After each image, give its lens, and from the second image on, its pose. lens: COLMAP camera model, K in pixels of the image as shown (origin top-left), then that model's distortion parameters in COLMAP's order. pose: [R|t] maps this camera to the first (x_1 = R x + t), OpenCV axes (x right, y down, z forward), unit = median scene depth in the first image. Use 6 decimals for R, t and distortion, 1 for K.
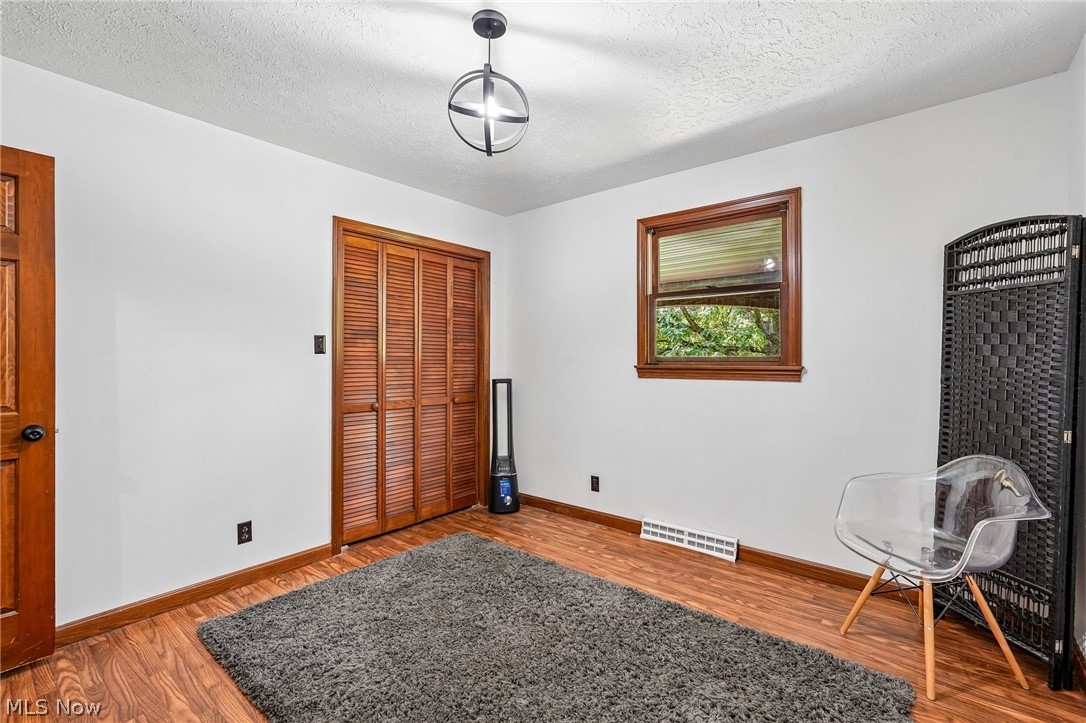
lens RADIAL K [[483.4, 0, 540.4], [0, 483.4, 362.9], [0, 0, 1]] dist [-0.002382, 0.002860]
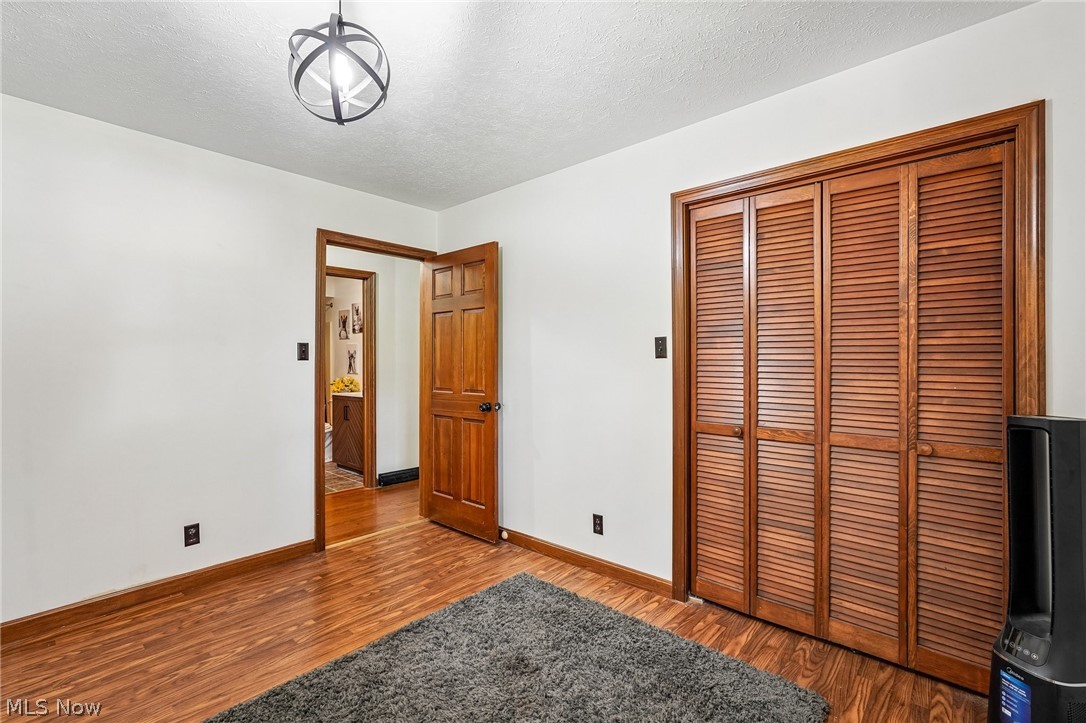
lens RADIAL K [[483.4, 0, 573.5], [0, 483.4, 358.9], [0, 0, 1]] dist [-0.002382, 0.002860]
pose [[-0.012974, 0.002338, -0.999913, 0.990940], [-0.004109, 0.999989, 0.002392, -0.044290], [0.999907, 0.004140, -0.012965, 2.014441]]
